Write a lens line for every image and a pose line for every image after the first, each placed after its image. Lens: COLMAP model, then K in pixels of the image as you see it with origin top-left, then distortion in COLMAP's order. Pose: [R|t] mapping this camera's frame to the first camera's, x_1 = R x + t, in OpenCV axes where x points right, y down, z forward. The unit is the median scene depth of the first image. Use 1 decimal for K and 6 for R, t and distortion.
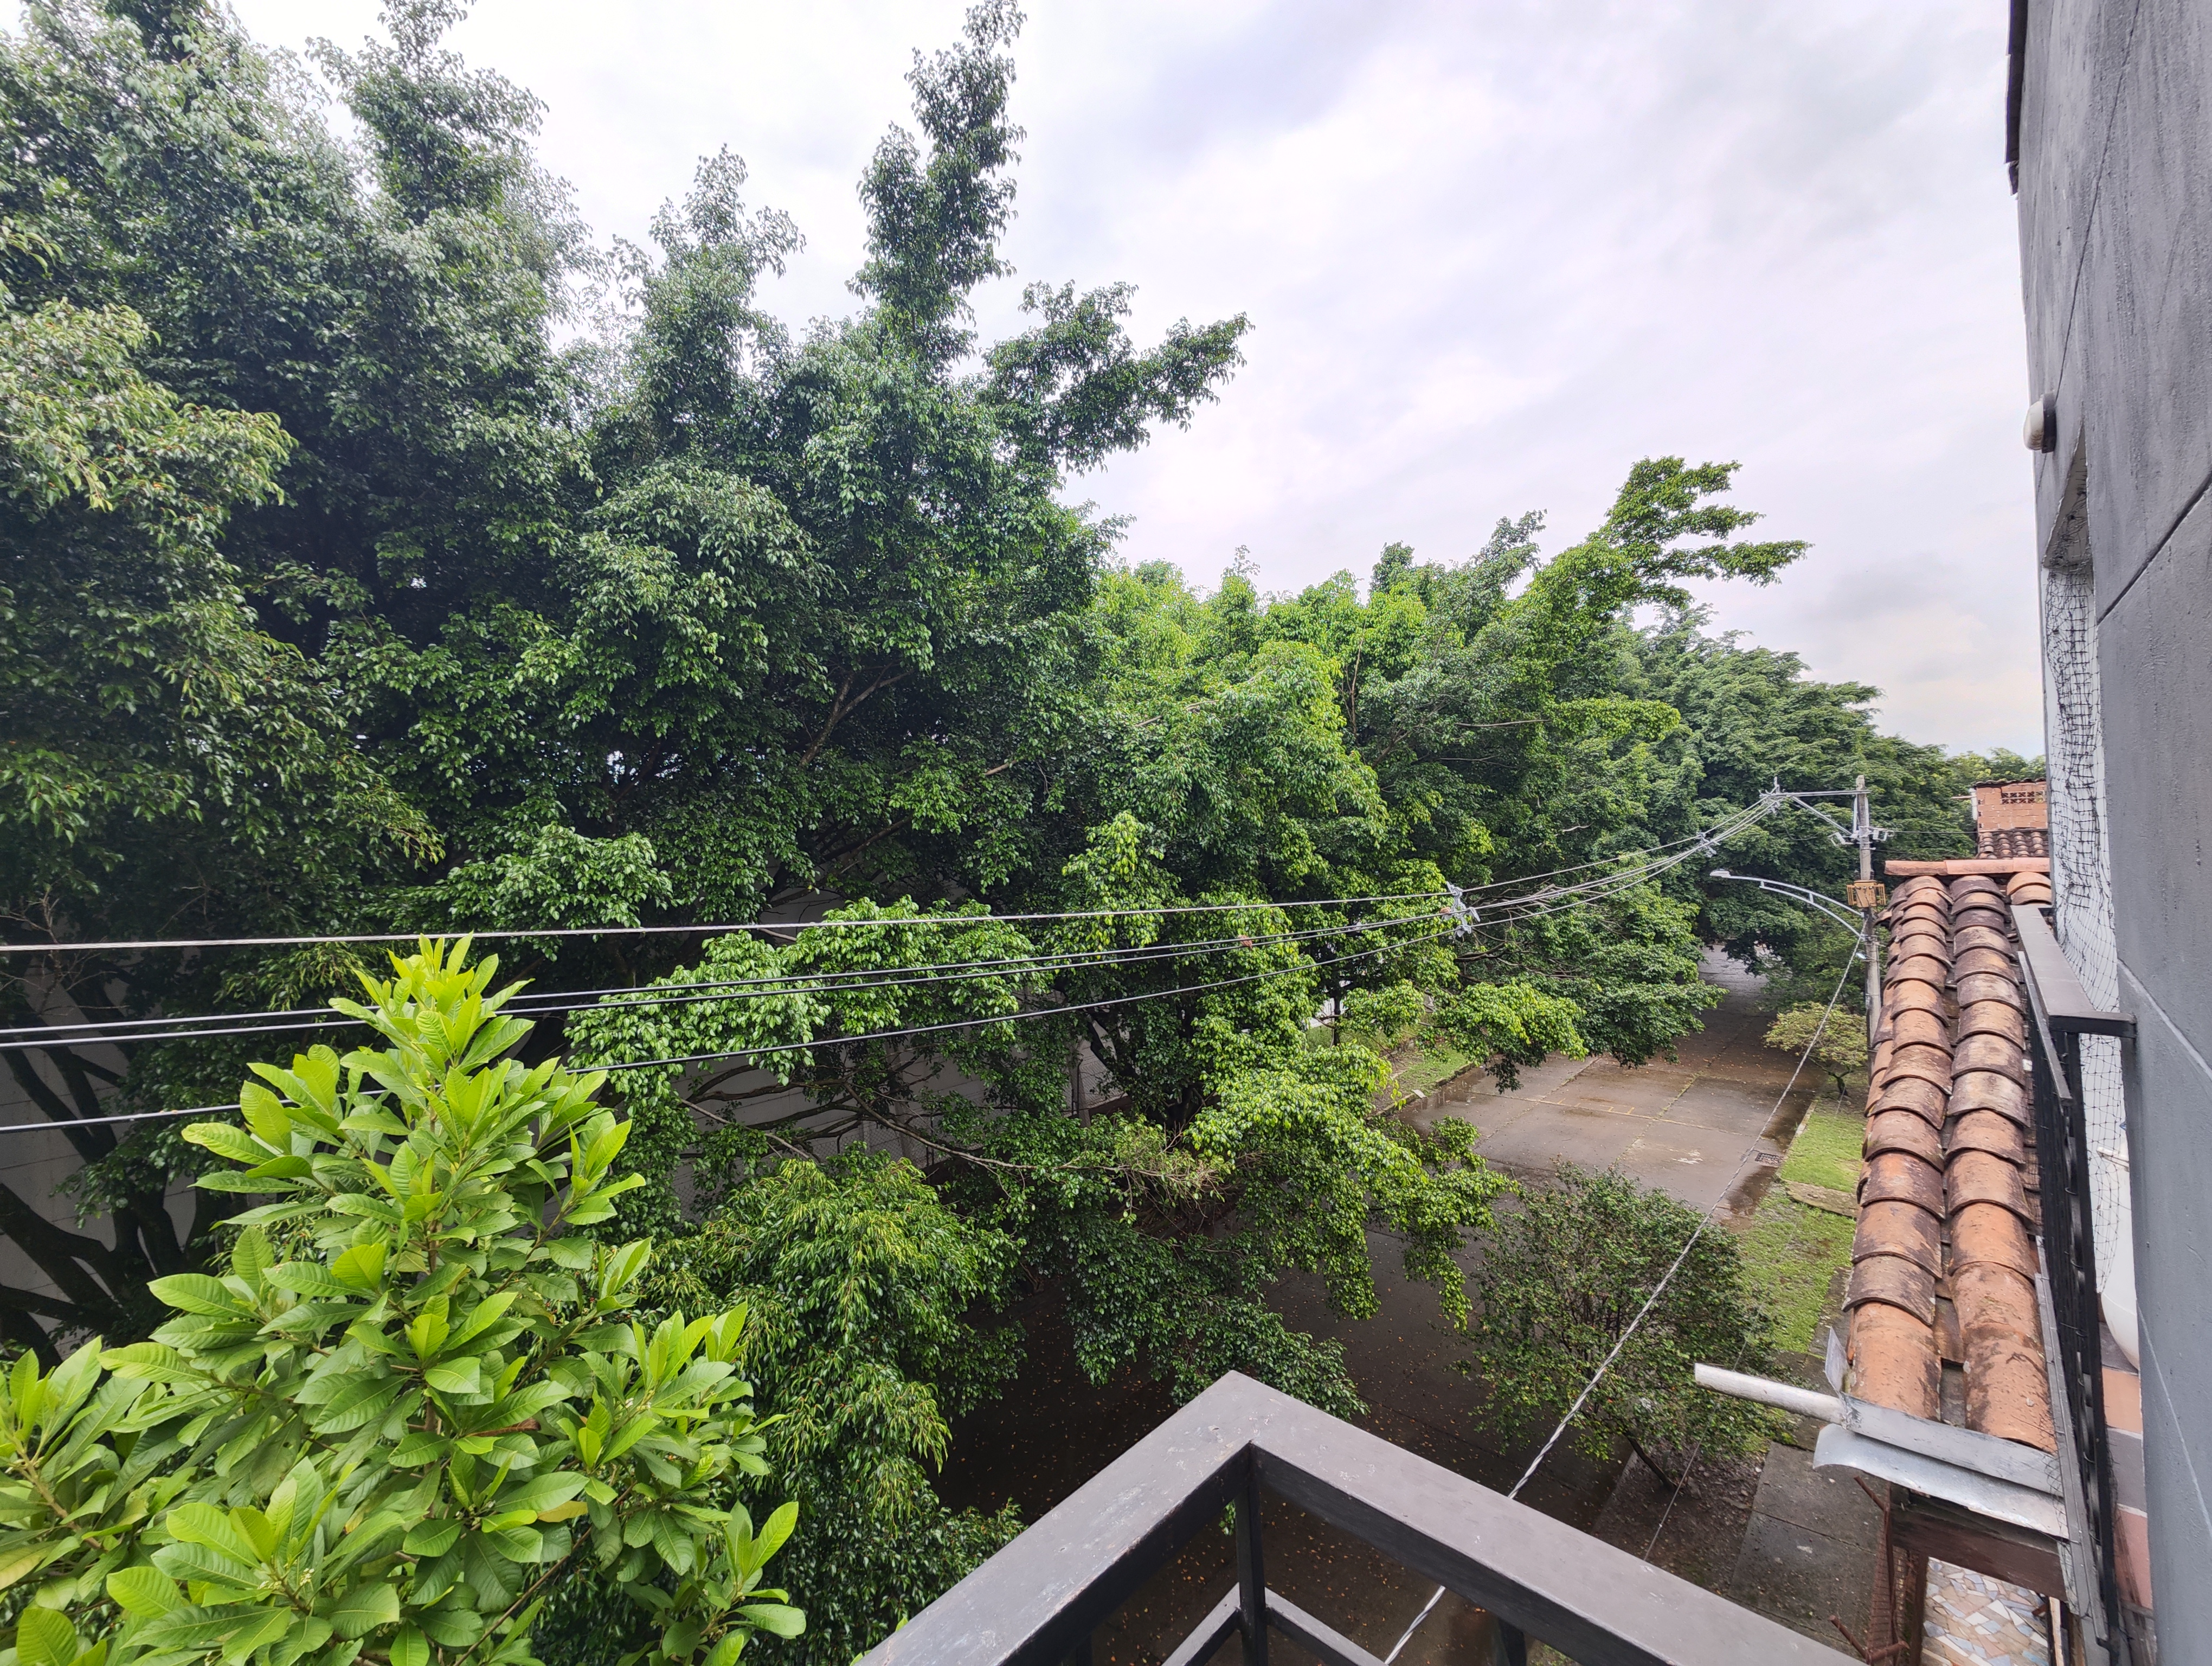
lens RADIAL K [[916.2, 0, 1102.2], [0, 916.2, 836.2], [0, 0, 1]] dist [-0.003200, 0.003062]
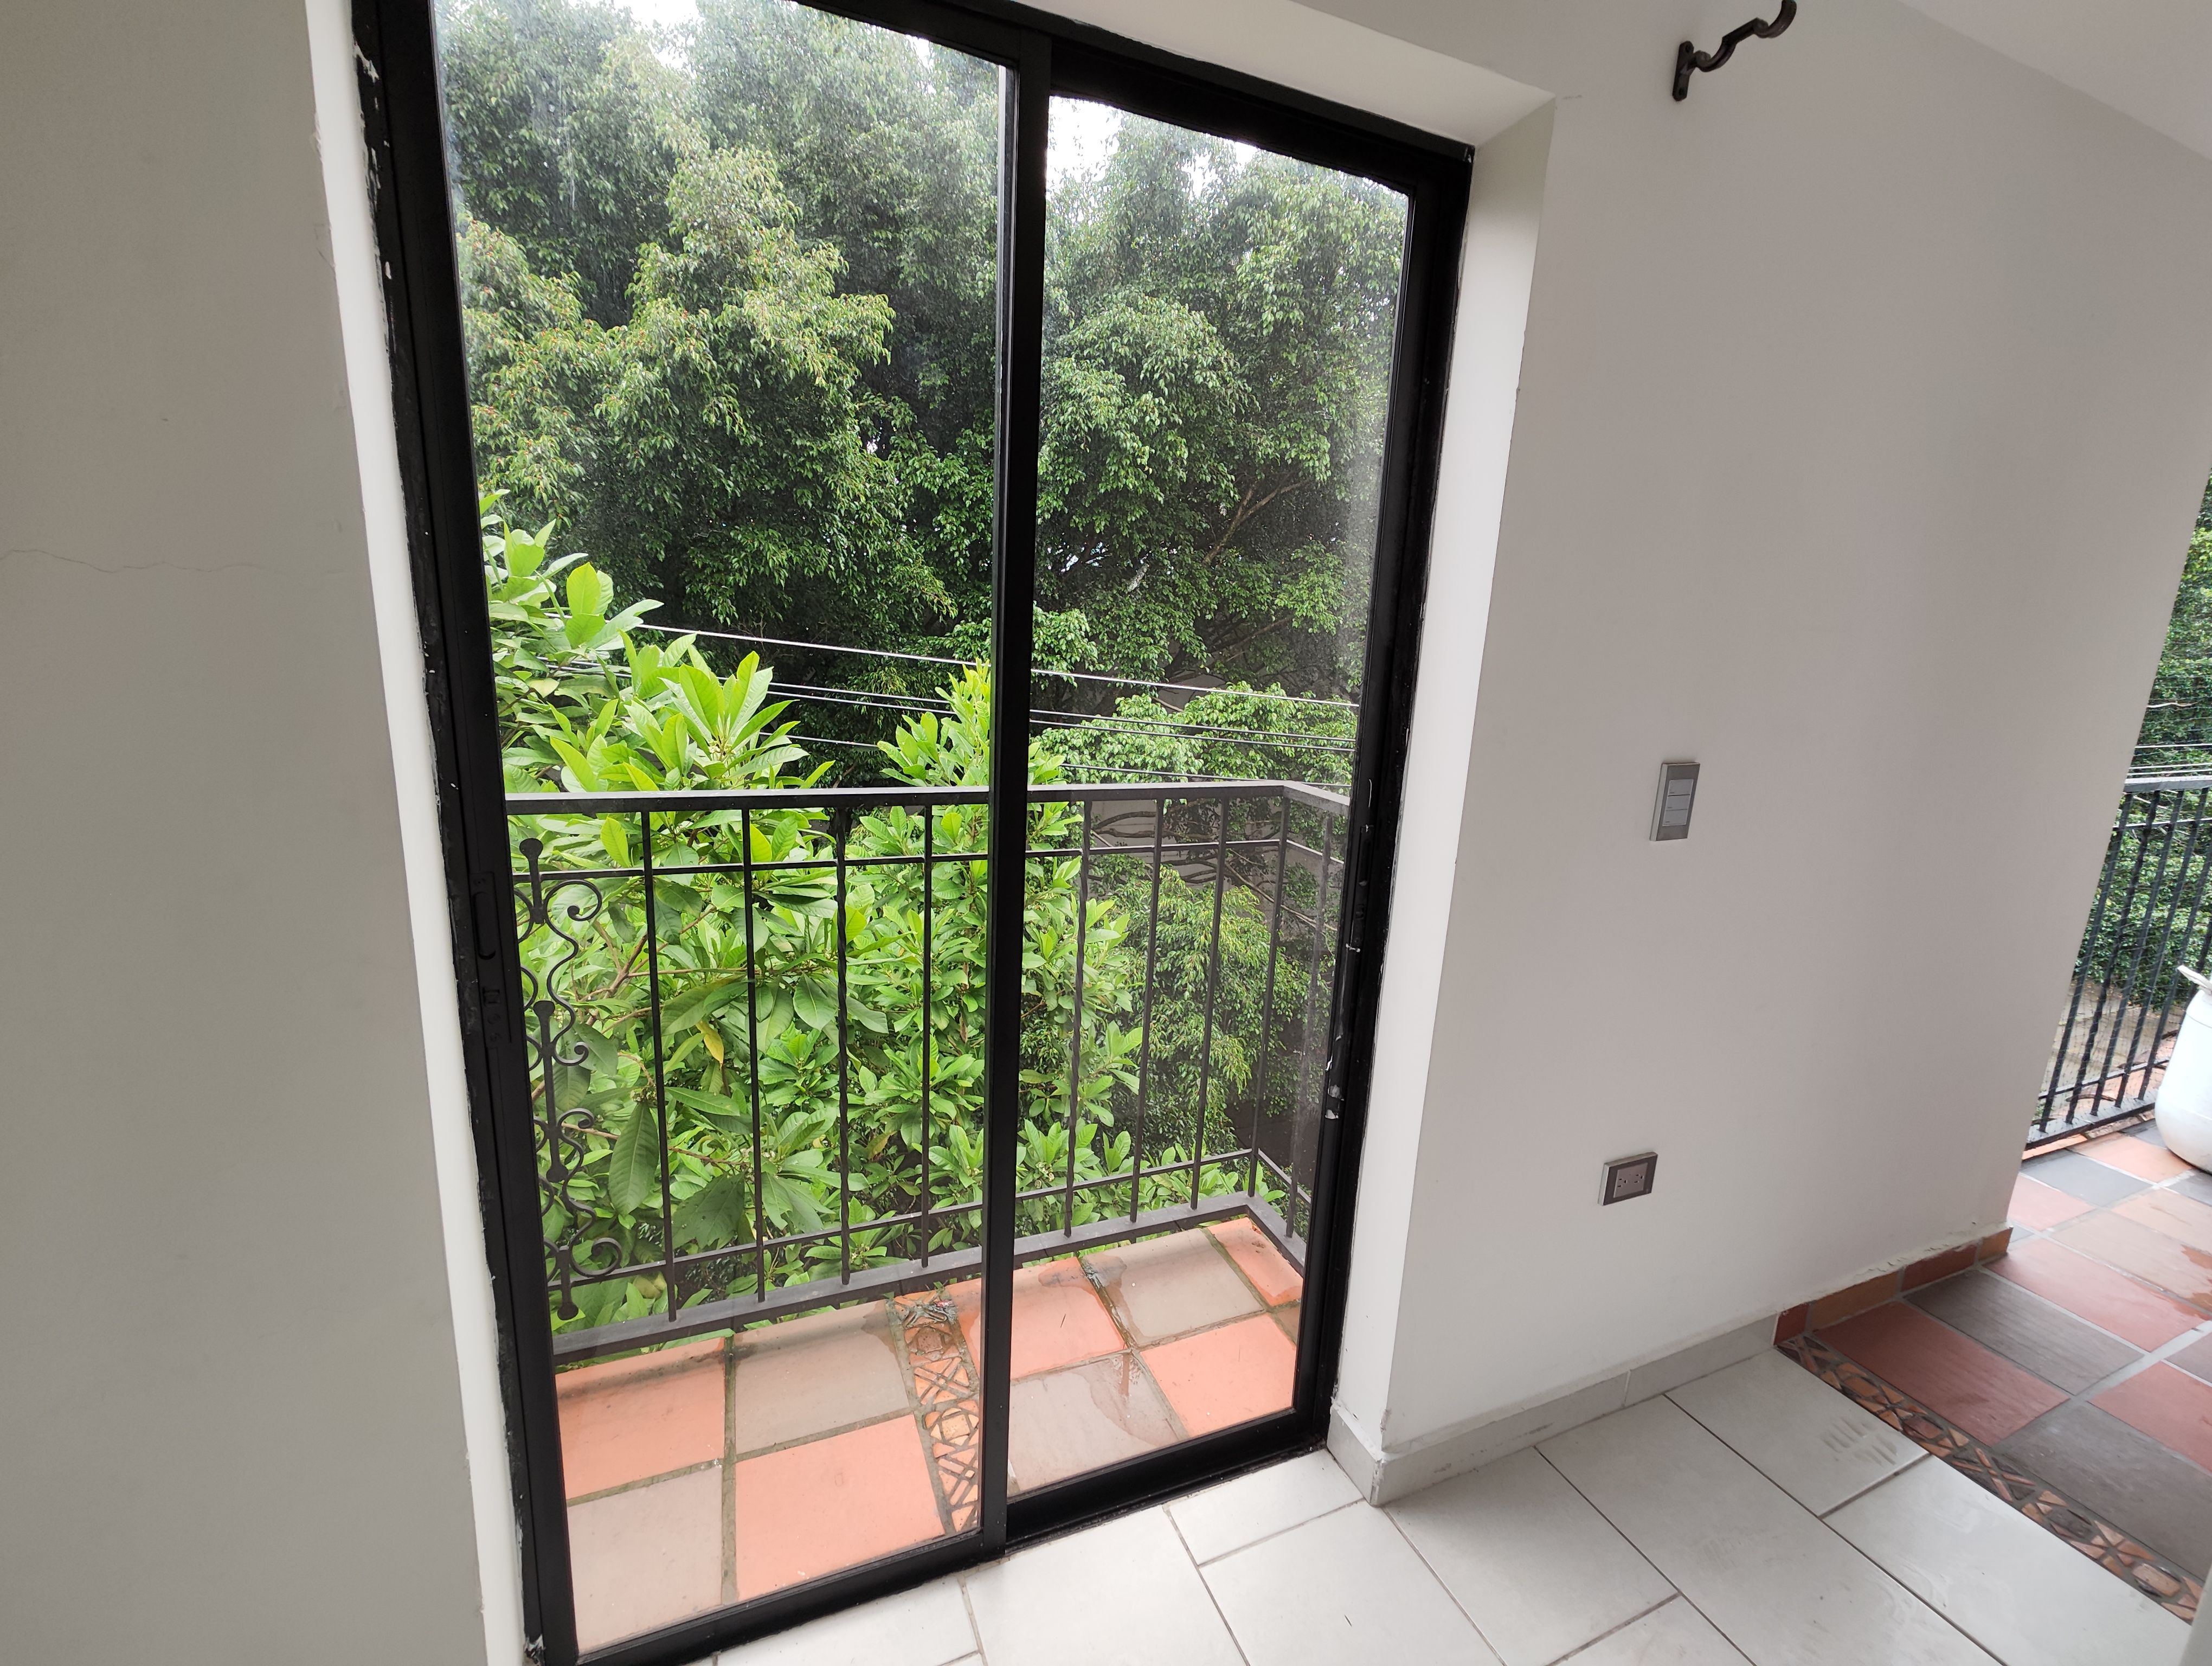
lens RADIAL K [[916.2, 0, 1111.8], [0, 916.2, 826.1], [0, 0, 1]] dist [-0.003200, 0.003062]
pose [[0.911945, 0.167038, -0.374773, 0.071581], [-0.088688, 0.972037, 0.217435, 0.007459], [0.400613, -0.165051, 0.901259, -0.192639]]
